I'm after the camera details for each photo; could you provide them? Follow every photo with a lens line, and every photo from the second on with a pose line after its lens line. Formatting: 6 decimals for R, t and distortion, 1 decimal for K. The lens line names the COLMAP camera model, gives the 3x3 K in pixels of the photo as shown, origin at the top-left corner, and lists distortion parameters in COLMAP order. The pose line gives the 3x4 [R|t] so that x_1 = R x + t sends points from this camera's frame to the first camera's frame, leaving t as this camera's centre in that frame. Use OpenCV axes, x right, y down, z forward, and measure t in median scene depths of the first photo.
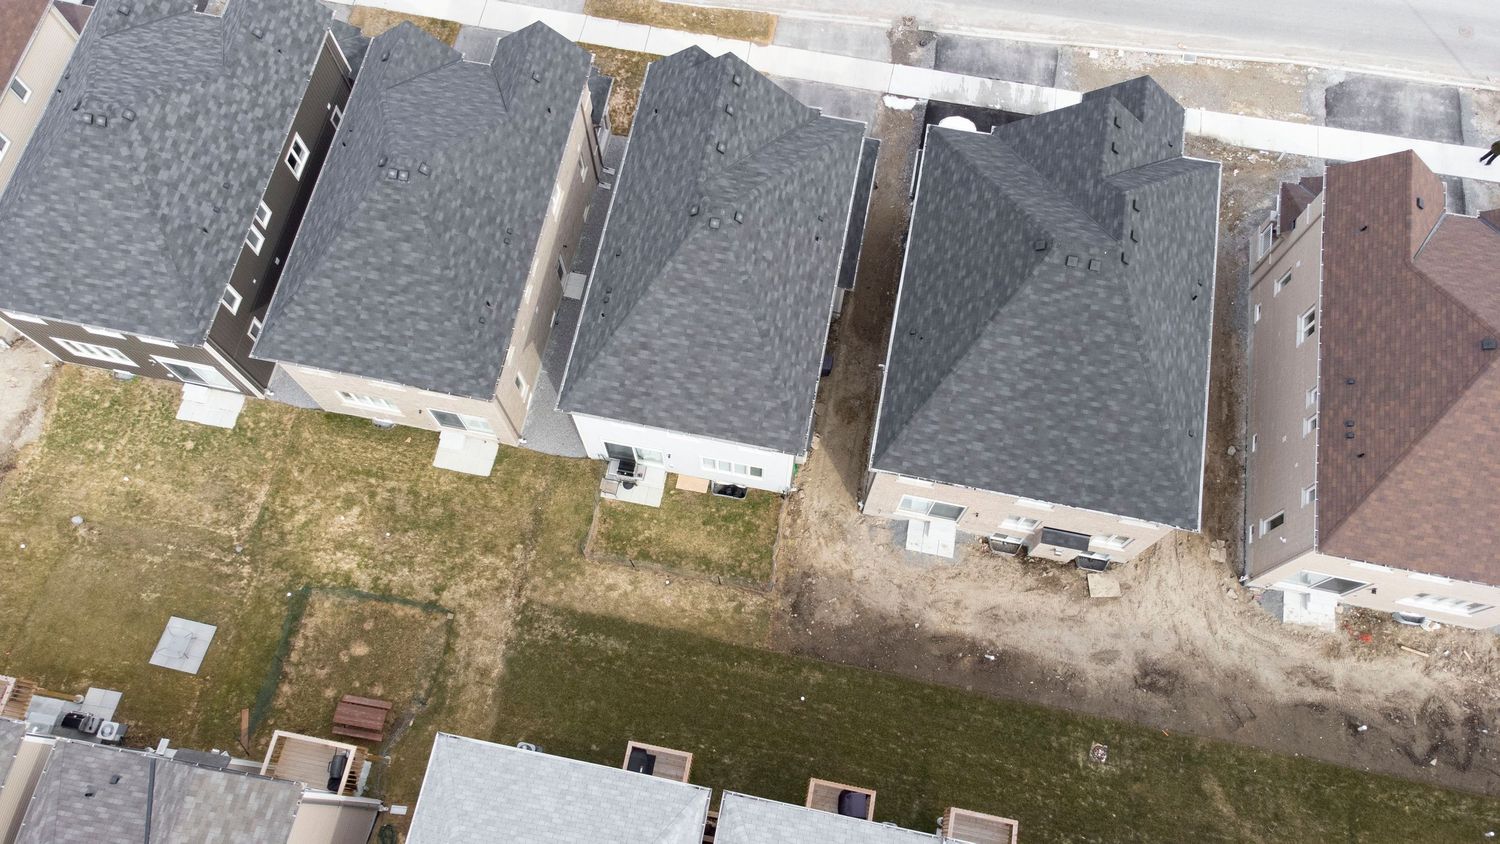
lens RADIAL K [[1105.0, 0, 745.3], [0, 1105.0, 422.8], [0, 0, 1]] dist [0.027063, 0.057220]
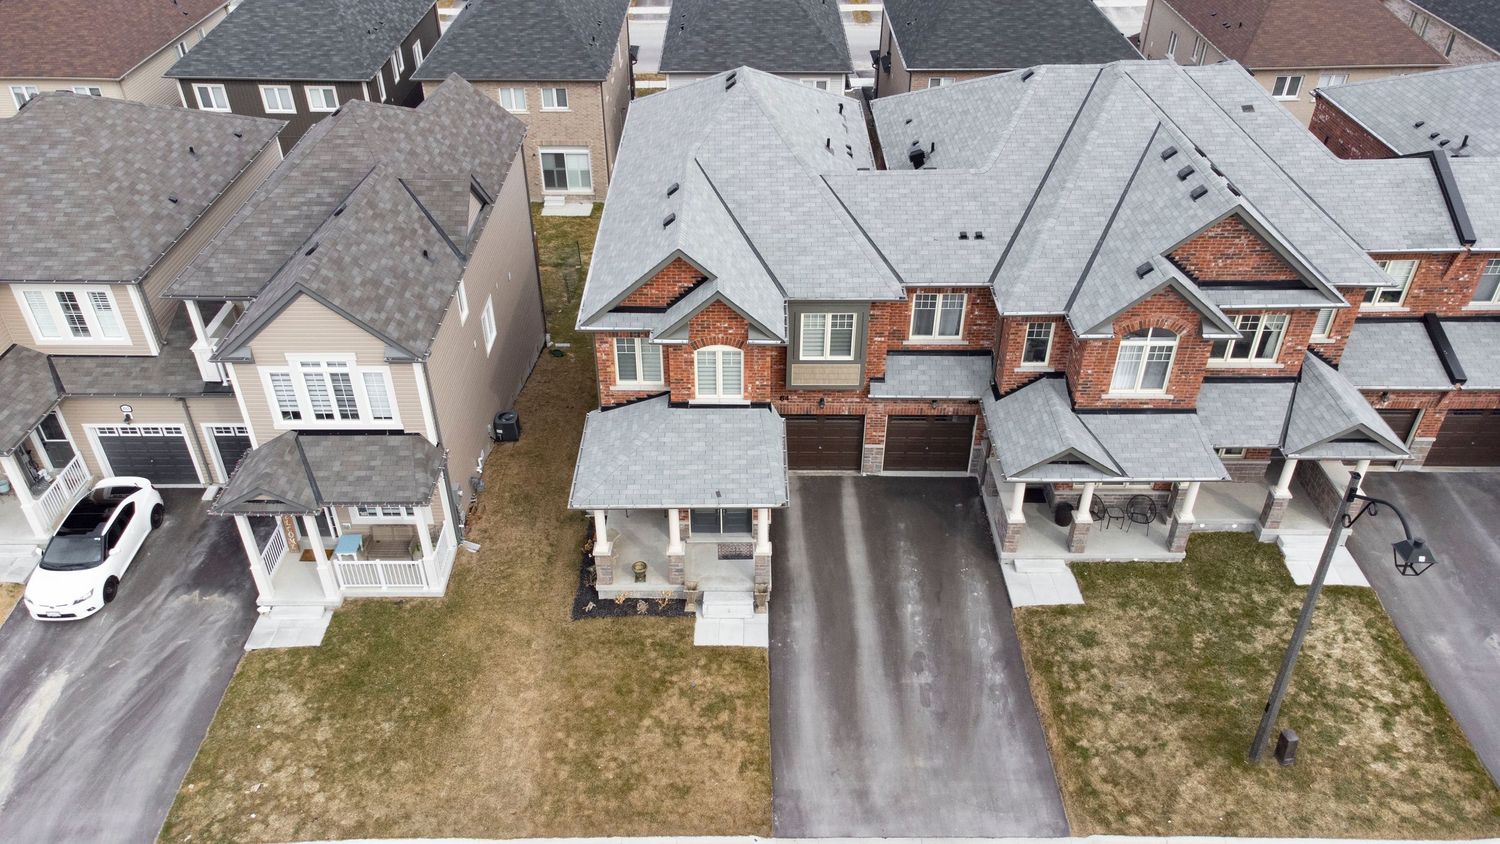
lens RADIAL K [[1107.9, 0, 744.8], [0, 1107.9, 426.6], [0, 0, 1]] dist [0.001725, 0.101745]
pose [[0.981548, -0.115367, 0.152495, -0.295545], [0.180622, 0.821167, -0.541350, 0.973852], [-0.062770, 0.558905, 0.826853, 0.143075]]
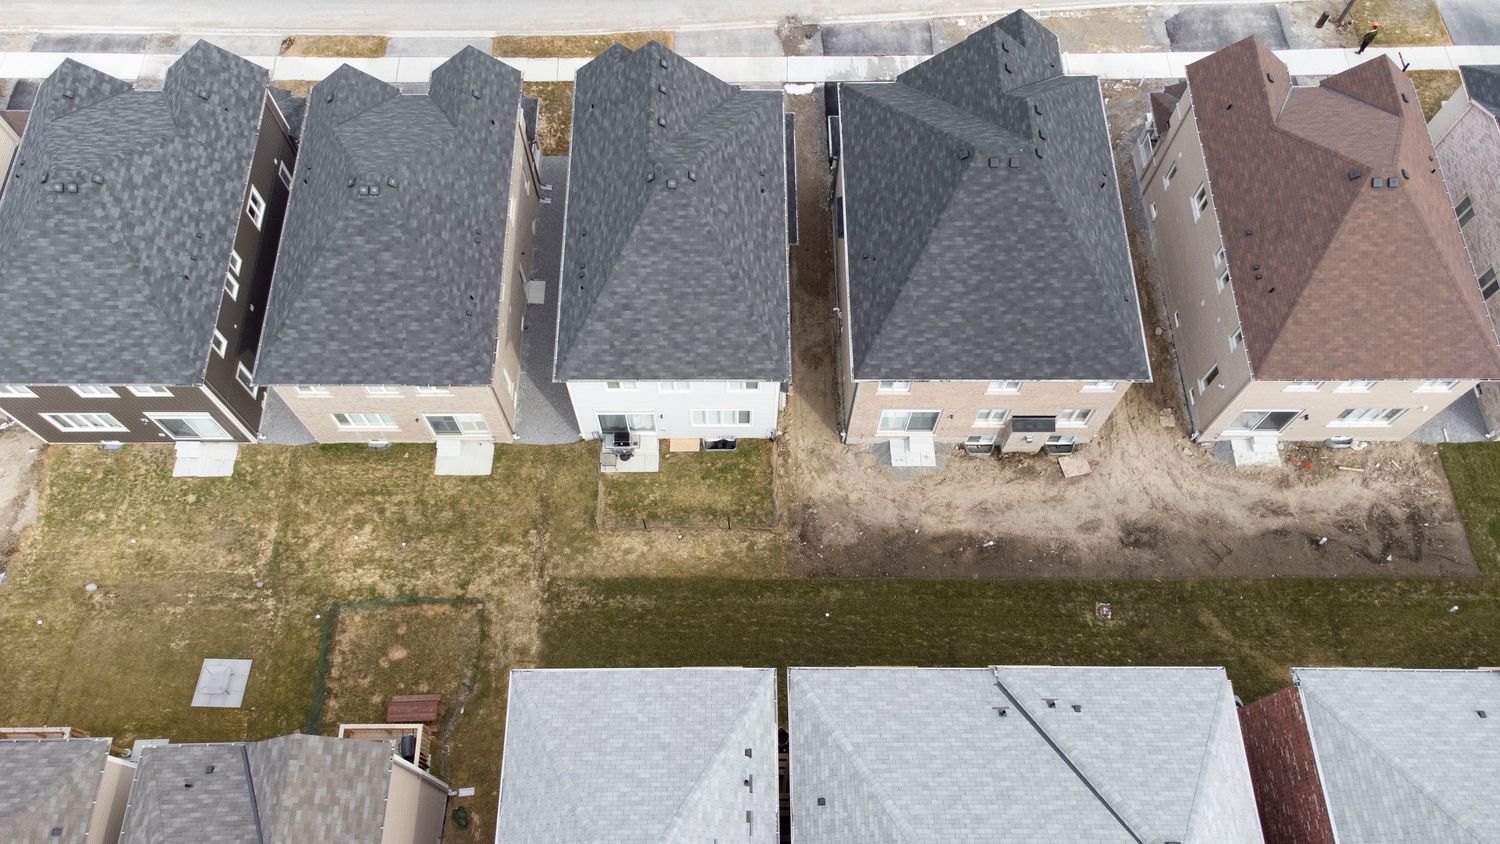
lens RADIAL K [[1105.0, 0, 745.3], [0, 1105.0, 422.8], [0, 0, 1]] dist [0.027063, 0.057220]
pose [[0.980231, -0.177327, 0.087768, -0.084982], [0.183672, 0.980463, -0.070398, 0.127047], [-0.073570, 0.085127, 0.993650, -0.063089]]
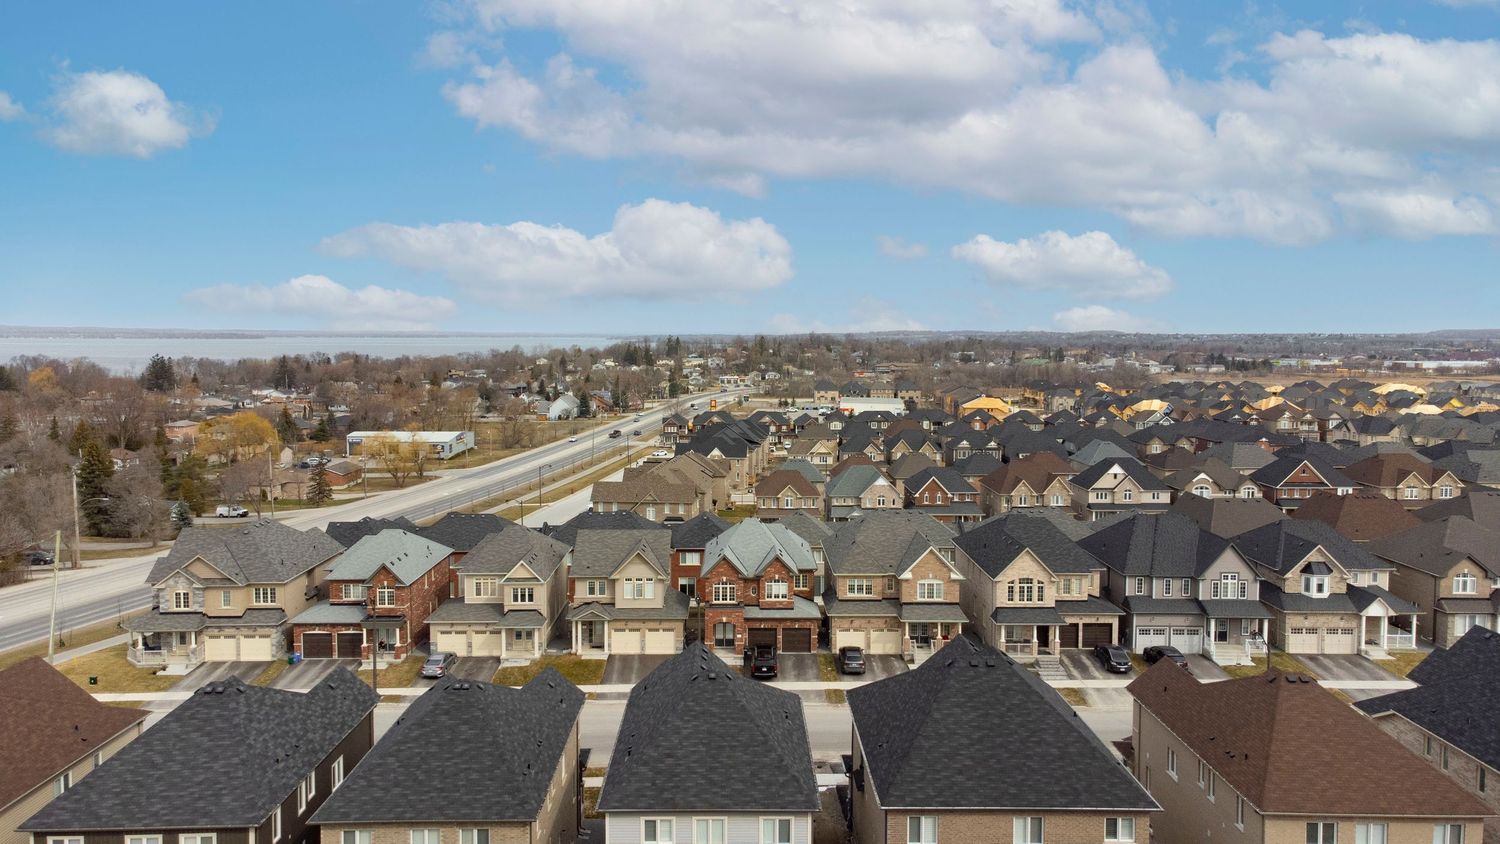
lens RADIAL K [[1105.0, 0, 745.3], [0, 1105.0, 422.8], [0, 0, 1]] dist [0.027063, 0.057220]
pose [[0.979452, -0.018975, 0.200784, -0.225498], [0.189604, 0.425936, -0.884663, 0.787233], [-0.068735, 0.904554, 0.420782, 0.146971]]
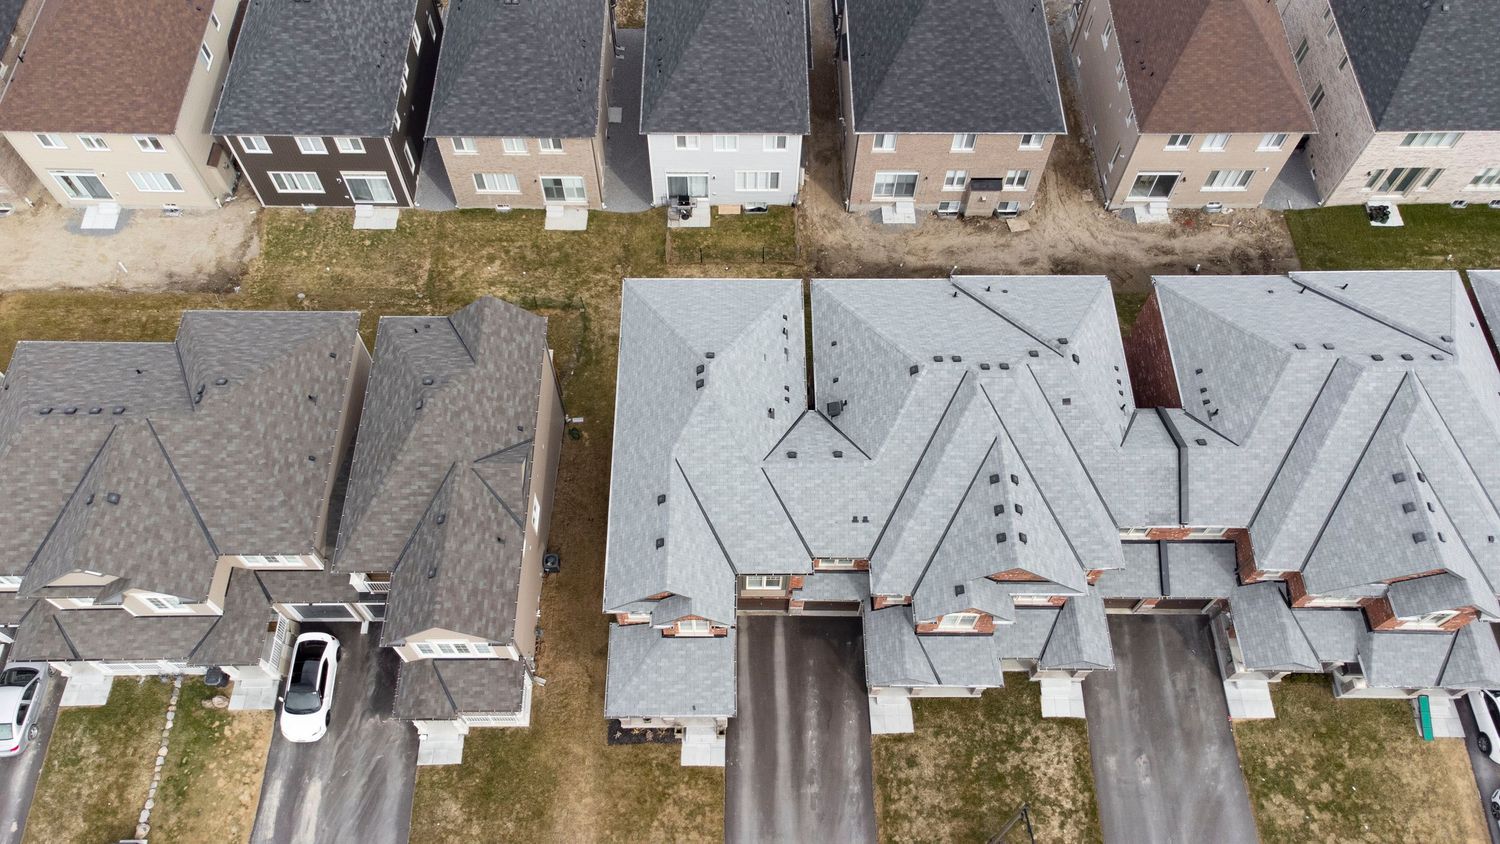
lens RADIAL K [[1101.7, 0, 744.1], [0, 1101.7, 422.0], [0, 0, 1]] dist [0.026450, 0.036489]
pose [[0.980479, -0.169193, 0.100173, -0.232265], [0.182272, 0.973180, -0.140345, 0.559773], [-0.073741, 0.155864, 0.985022, -0.387880]]
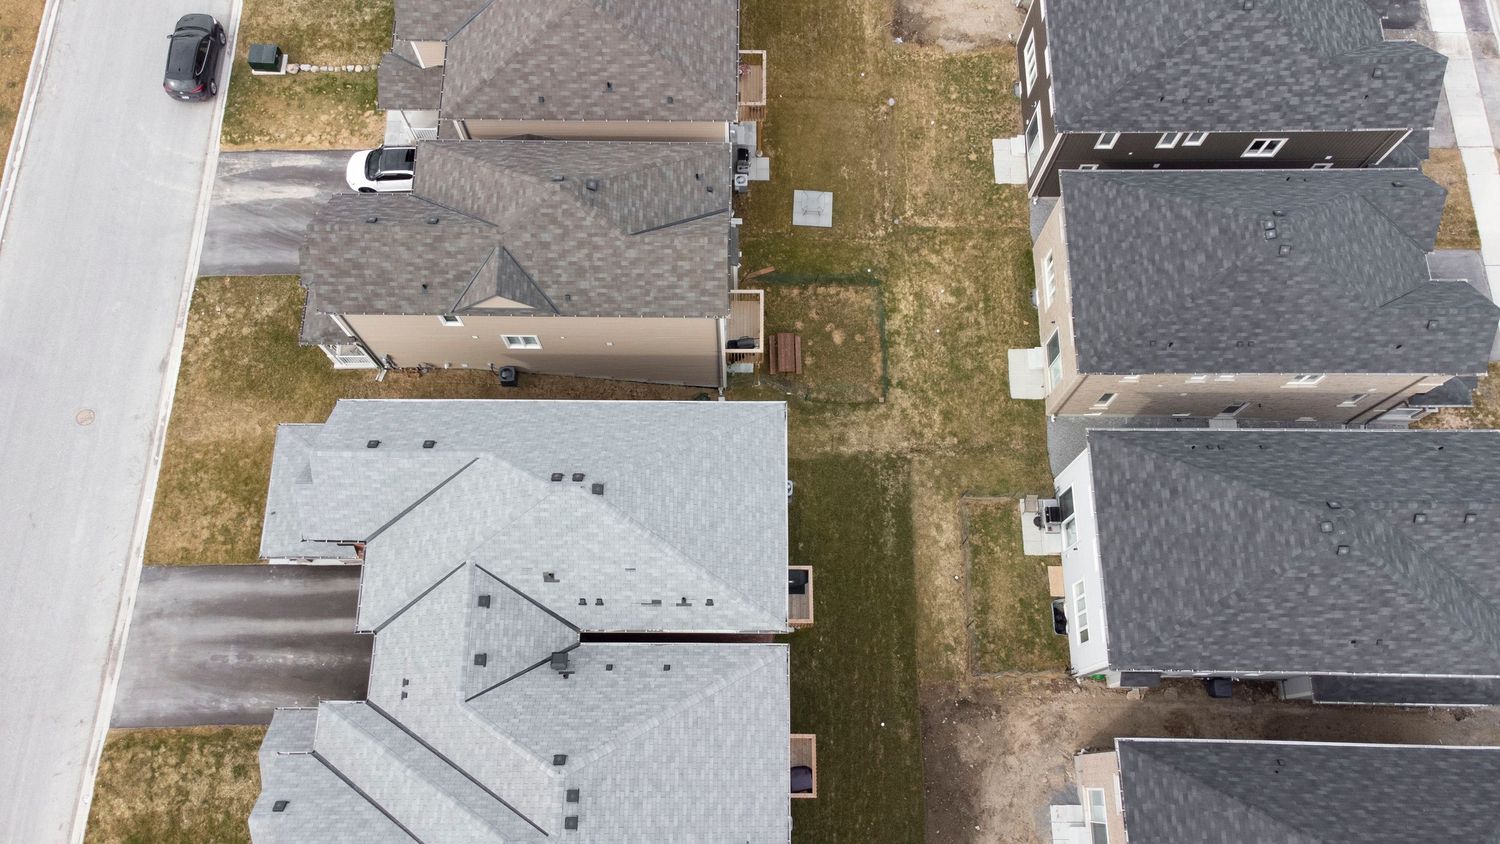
lens RADIAL K [[1105.0, 0, 745.3], [0, 1105.0, 422.8], [0, 0, 1]] dist [0.027063, 0.057220]
pose [[0.188062, 0.931681, -0.310810, 0.087442], [-0.919186, 0.278448, 0.278501, -0.008331], [0.346019, 0.233317, 0.908754, -0.086177]]
